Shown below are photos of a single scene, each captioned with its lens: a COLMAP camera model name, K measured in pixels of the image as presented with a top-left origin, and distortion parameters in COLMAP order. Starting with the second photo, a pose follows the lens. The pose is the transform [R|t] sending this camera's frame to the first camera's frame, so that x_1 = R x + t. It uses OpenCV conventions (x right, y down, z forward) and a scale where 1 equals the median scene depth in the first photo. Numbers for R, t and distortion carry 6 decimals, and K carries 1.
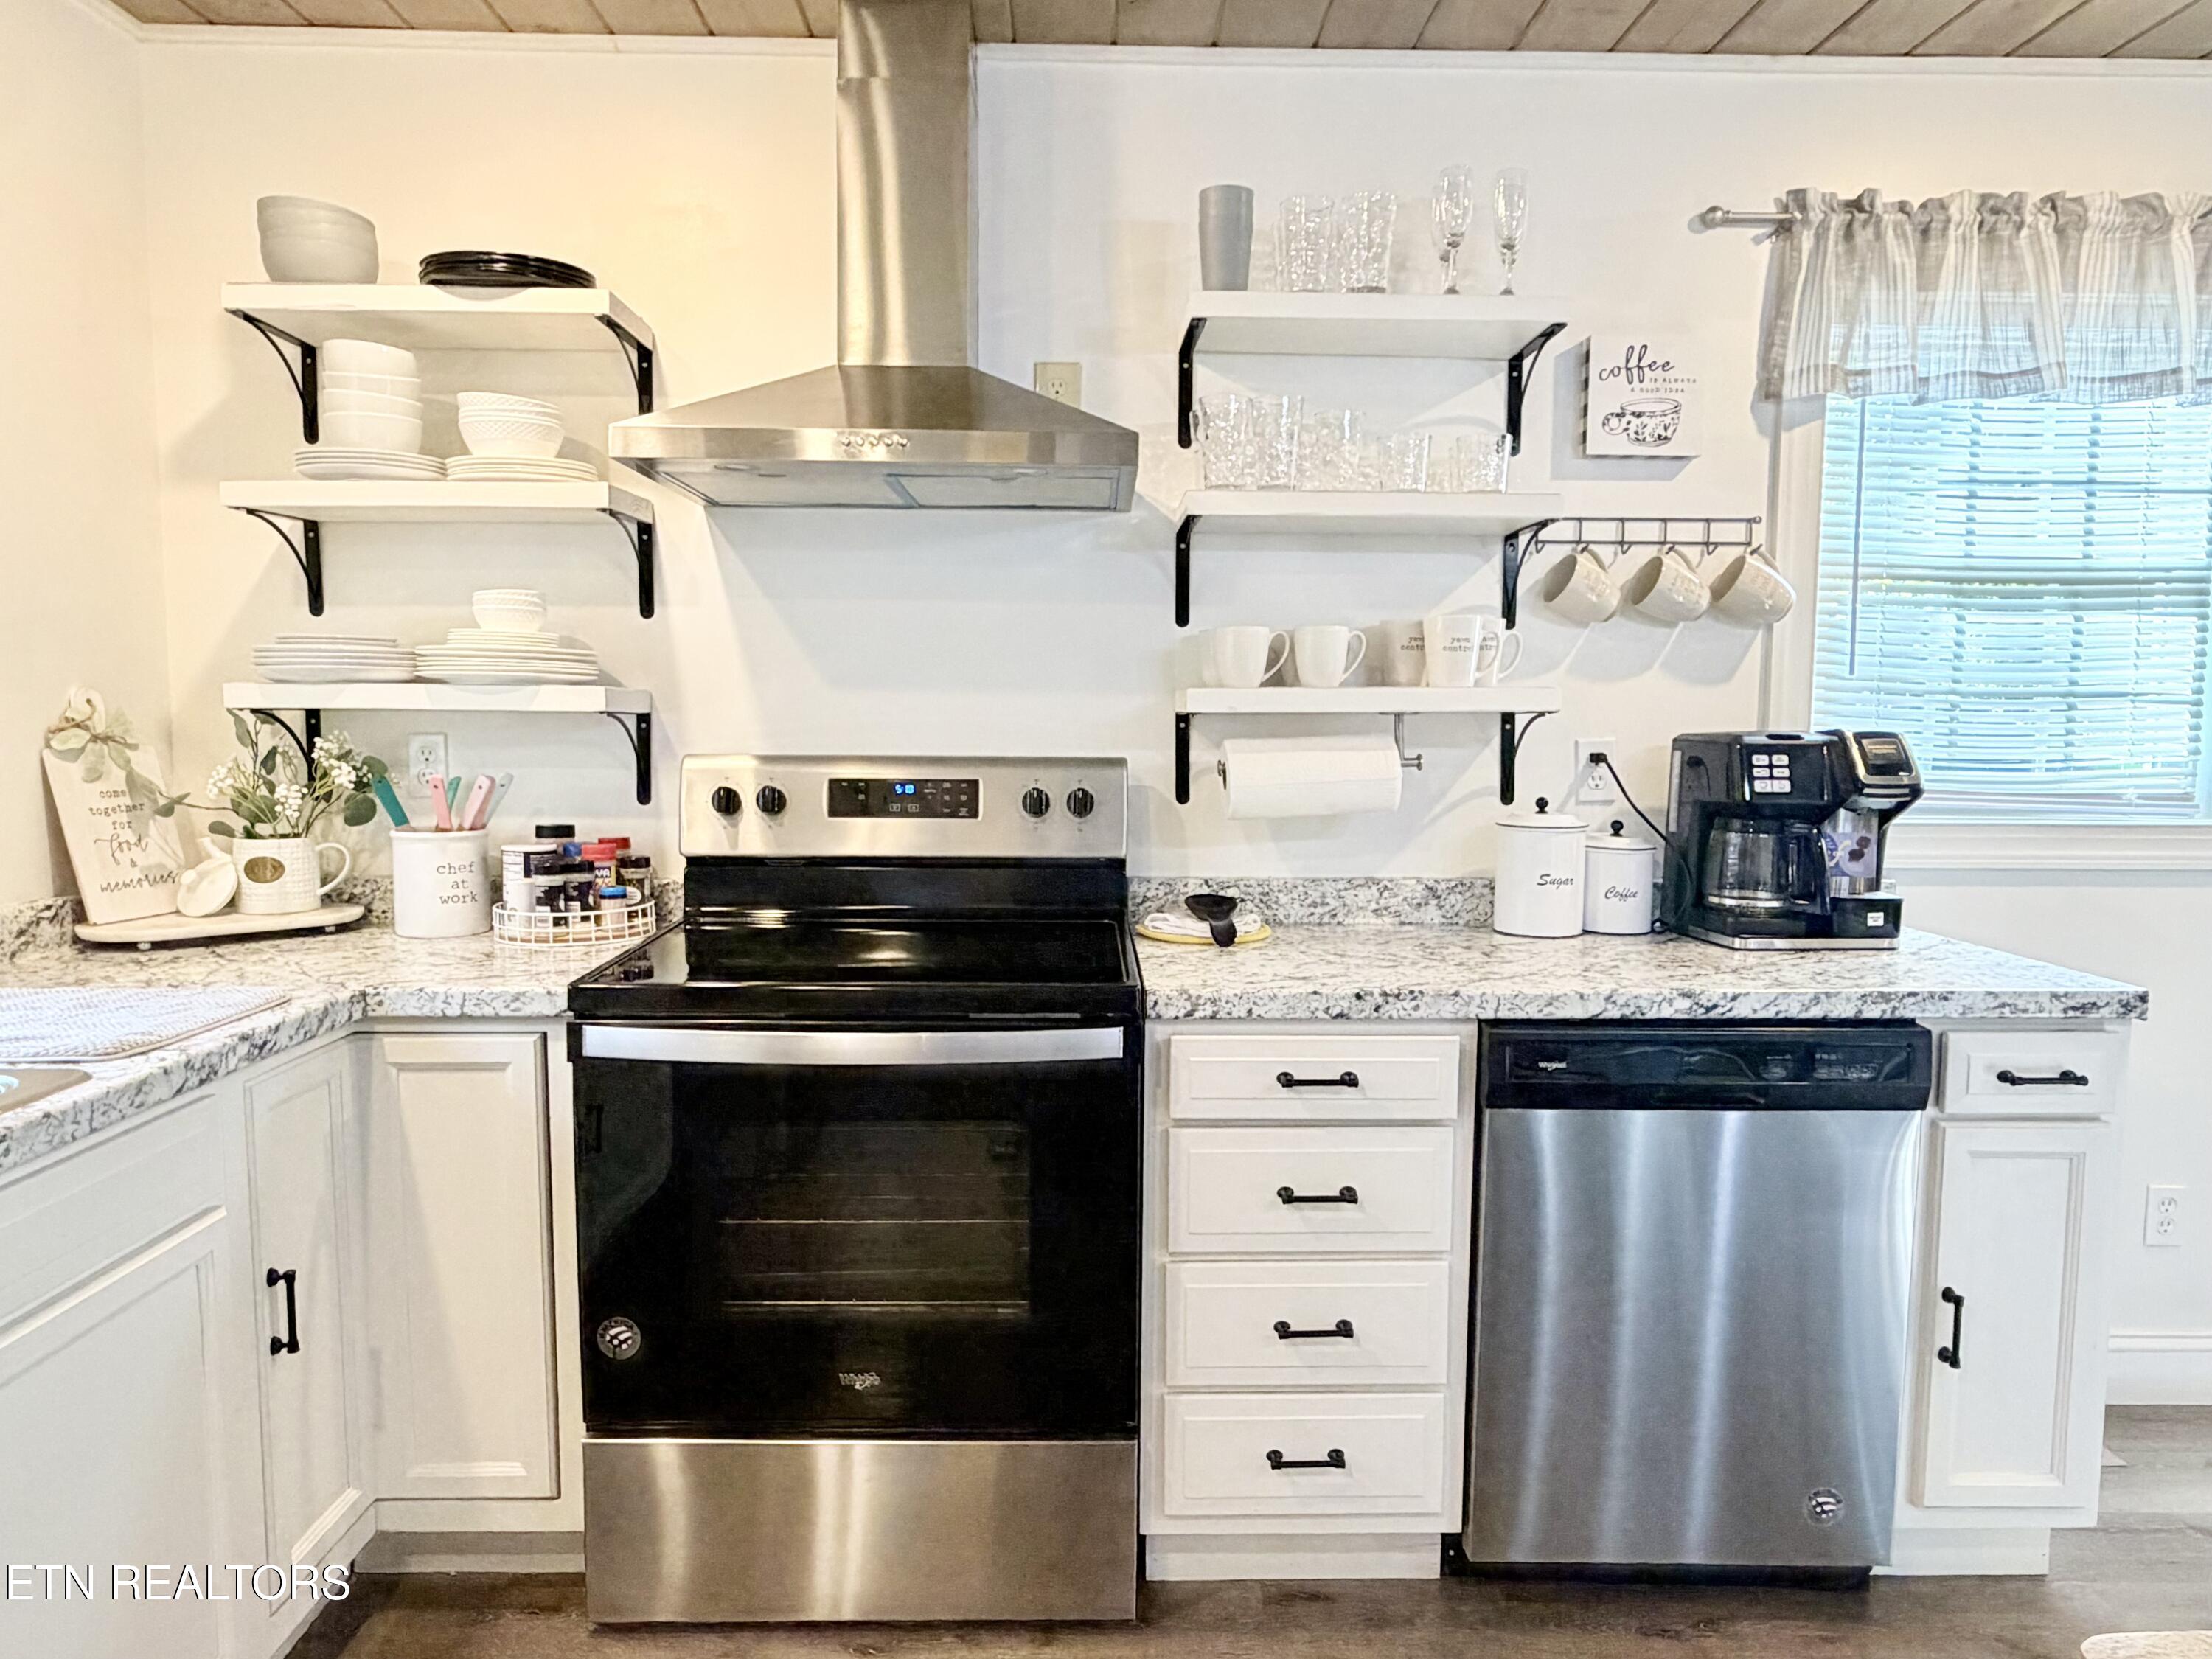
lens RADIAL K [[1441.3, 0, 1100.0], [0, 1441.3, 848.7], [0, 0, 1]] dist [0.002566, -0.002085]
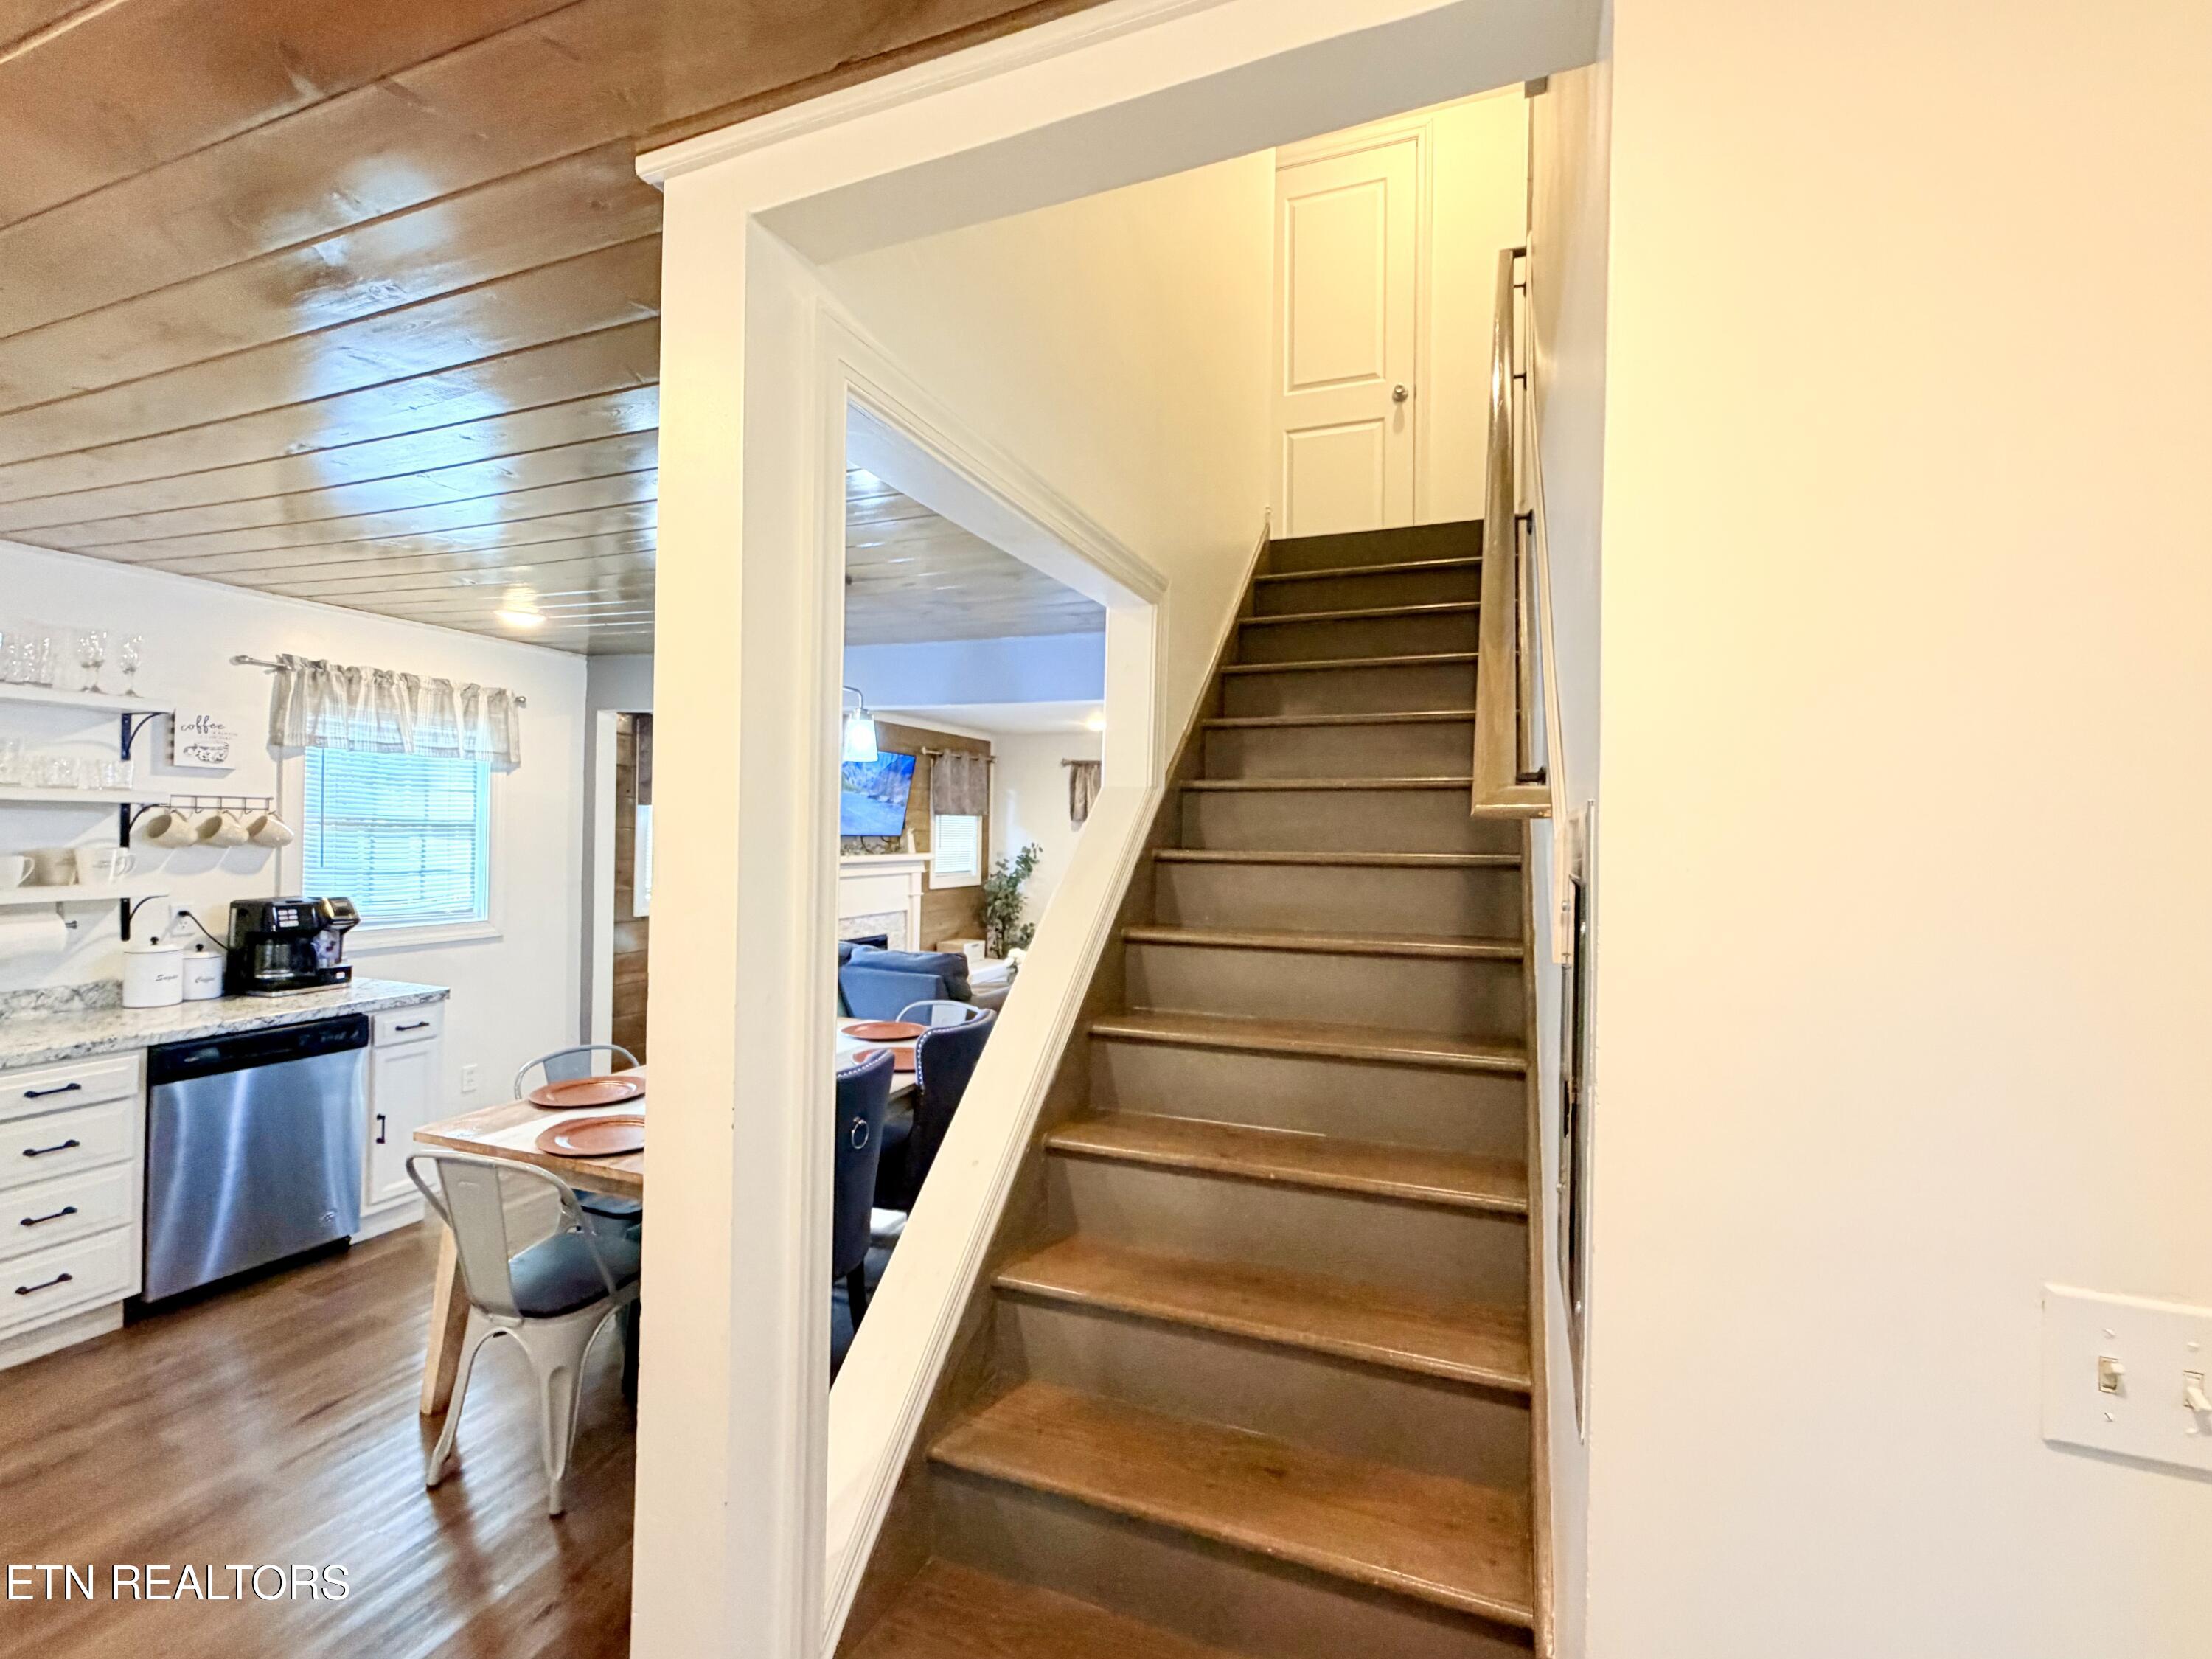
lens RADIAL K [[988.2, 0, 1108.6], [0, 988.2, 822.3], [0, 0, 1]] dist [-0.004979, 0.000134]
pose [[0.382482, 0.006905, 0.923937, -0.448018], [0.066860, 0.997144, -0.035130, -0.056833], [-0.921541, 0.075211, 0.380928, -0.751862]]
